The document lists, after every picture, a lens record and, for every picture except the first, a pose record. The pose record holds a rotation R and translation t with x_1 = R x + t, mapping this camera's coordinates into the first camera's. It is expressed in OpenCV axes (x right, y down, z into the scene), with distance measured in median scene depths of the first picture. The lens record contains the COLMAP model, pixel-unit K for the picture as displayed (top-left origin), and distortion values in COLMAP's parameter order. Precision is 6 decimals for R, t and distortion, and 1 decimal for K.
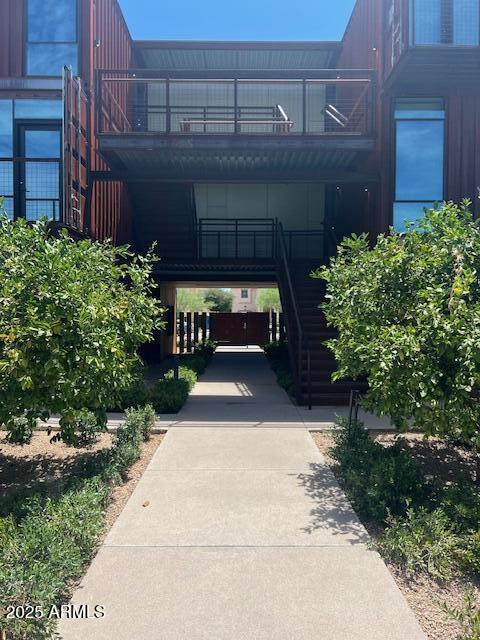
lens RADIAL K [[484.5, 0, 240.0], [0, 484.5, 320.0], [0, 0, 1]] dist [0.045825, -0.058792]
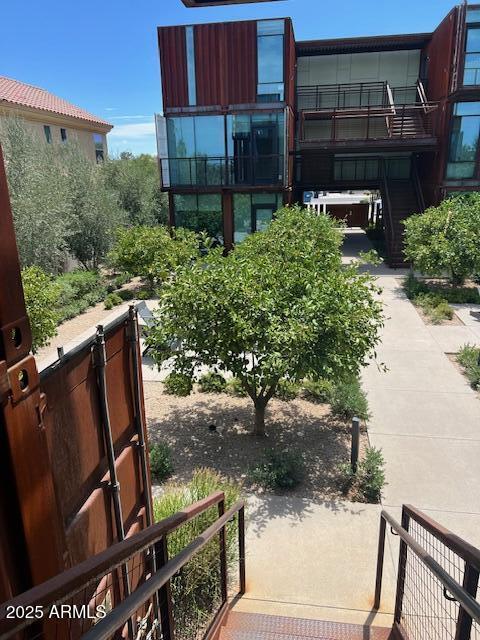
lens RADIAL K [[484.5, 0, 240.0], [0, 484.5, 320.0], [0, 0, 1]] dist [0.045825, -0.058792]
pose [[0.987383, 0.023060, -0.156662, -0.320234], [0.021464, 0.960718, 0.276695, -0.360750], [0.156889, -0.276566, 0.948102, -2.035535]]
